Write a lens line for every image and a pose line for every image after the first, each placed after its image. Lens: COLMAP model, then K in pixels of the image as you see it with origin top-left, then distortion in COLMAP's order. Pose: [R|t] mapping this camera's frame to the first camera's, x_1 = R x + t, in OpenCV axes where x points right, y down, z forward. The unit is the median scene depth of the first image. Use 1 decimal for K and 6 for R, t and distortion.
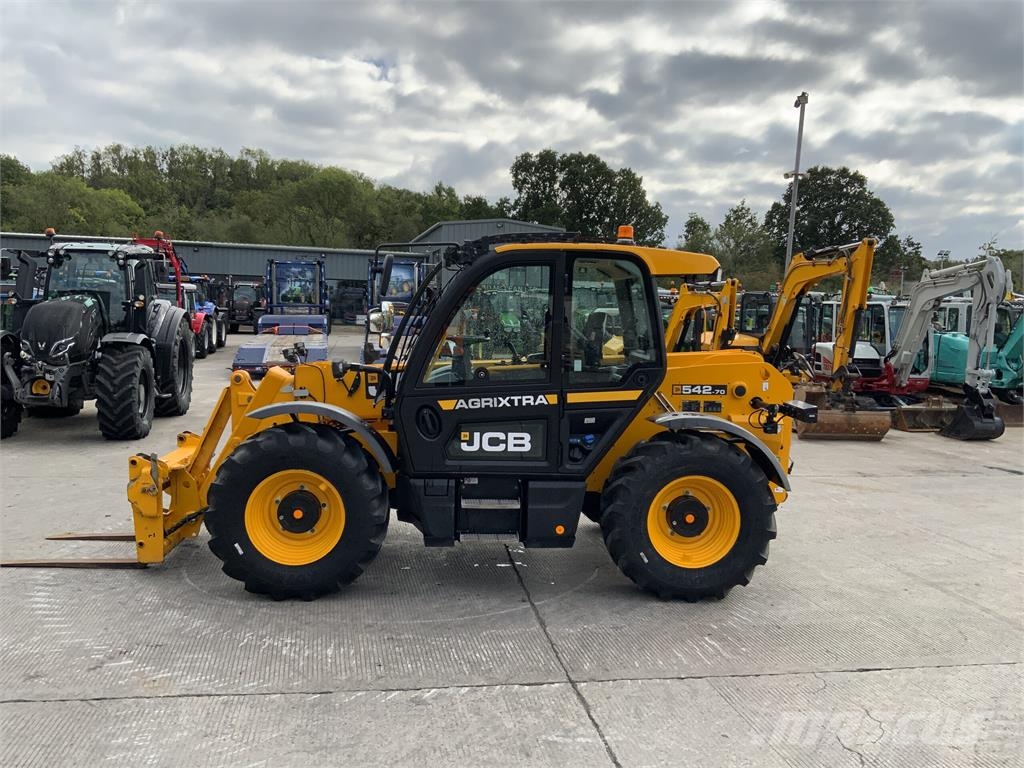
lens RADIAL K [[846.9, 0, 508.5], [0, 846.9, 382.4], [0, 0, 1]] dist [0.108106, -0.225809]
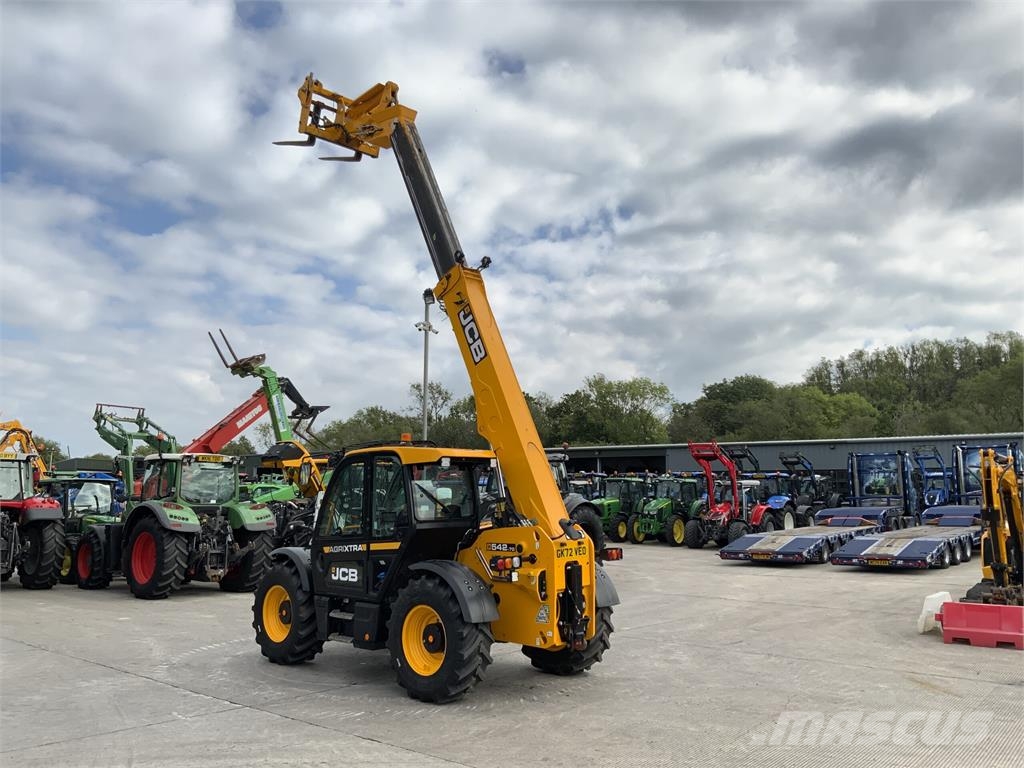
lens RADIAL K [[846.9, 0, 508.5], [0, 846.9, 382.4], [0, 0, 1]] dist [0.108106, -0.225809]
pose [[0.657116, -0.128215, -0.742805, 1.430767], [-0.044787, 0.977046, -0.208268, 0.037814], [0.752458, 0.170124, 0.636290, 0.147109]]
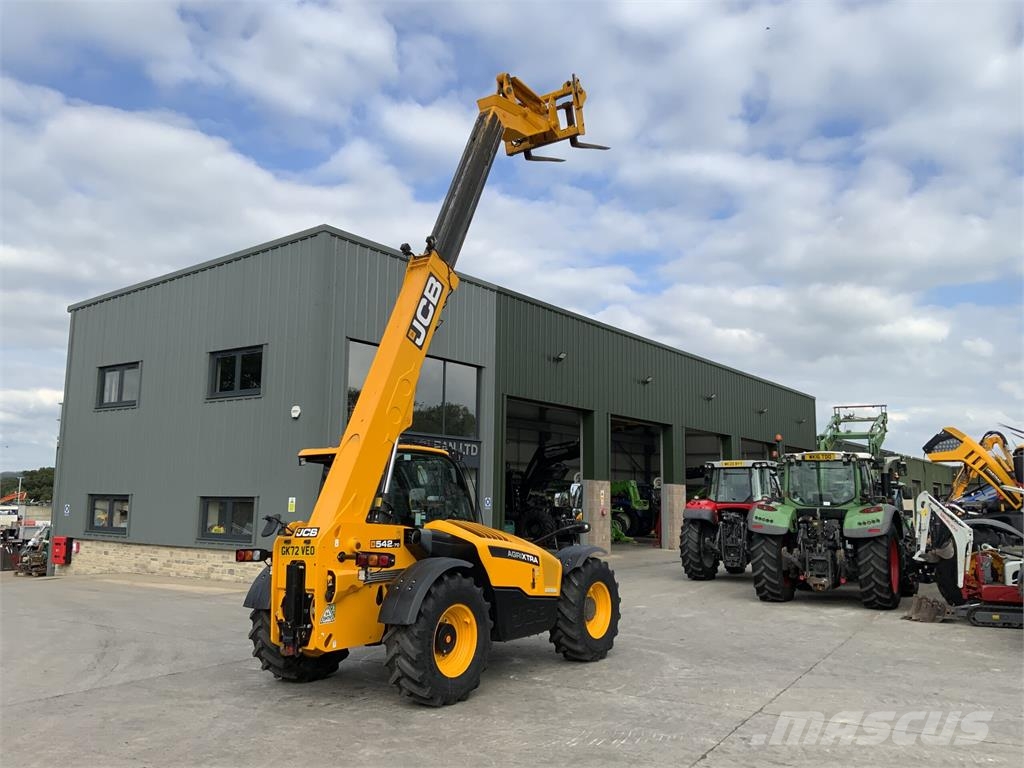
lens RADIAL K [[846.9, 0, 508.5], [0, 846.9, 382.4], [0, 0, 1]] dist [0.108106, -0.225809]
pose [[-0.627354, -0.139347, -0.766166, 1.248585], [-0.083096, 0.990221, -0.112057, -0.128255], [0.774288, -0.006634, -0.632798, 2.344176]]
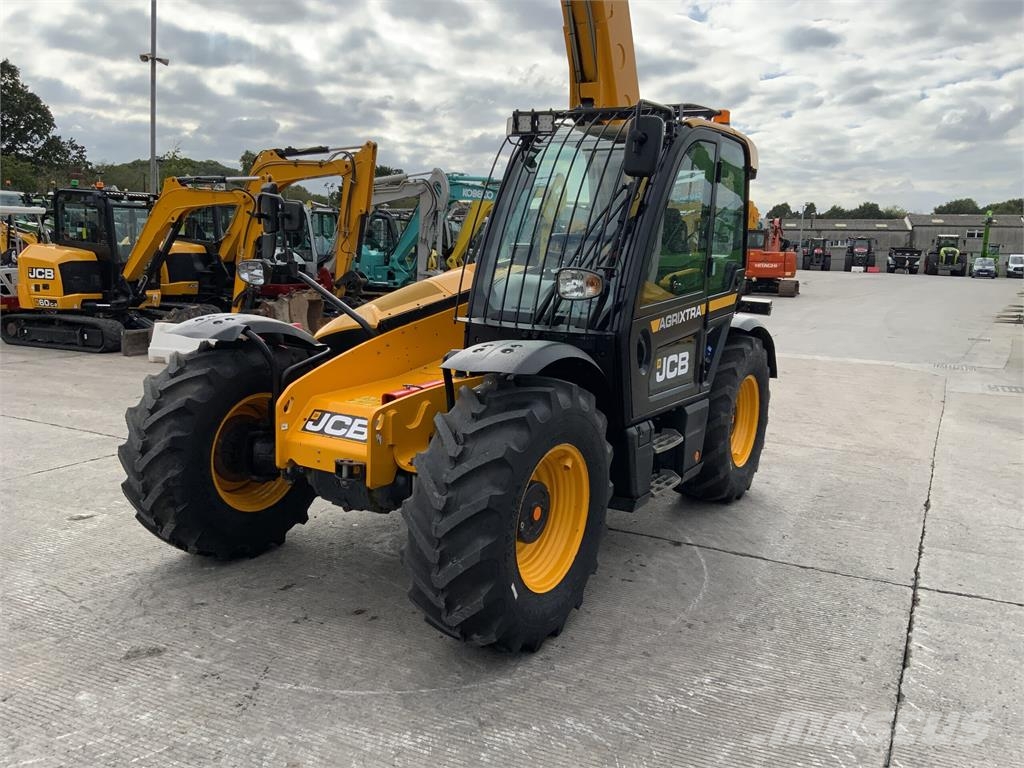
lens RADIAL K [[846.9, 0, 508.5], [0, 846.9, 382.4], [0, 0, 1]] dist [0.108106, -0.225809]
pose [[0.593396, -0.139548, 0.792721, -0.762418], [0.054598, 0.989567, 0.133330, -0.032537], [-0.803057, -0.035836, 0.594824, 0.638975]]
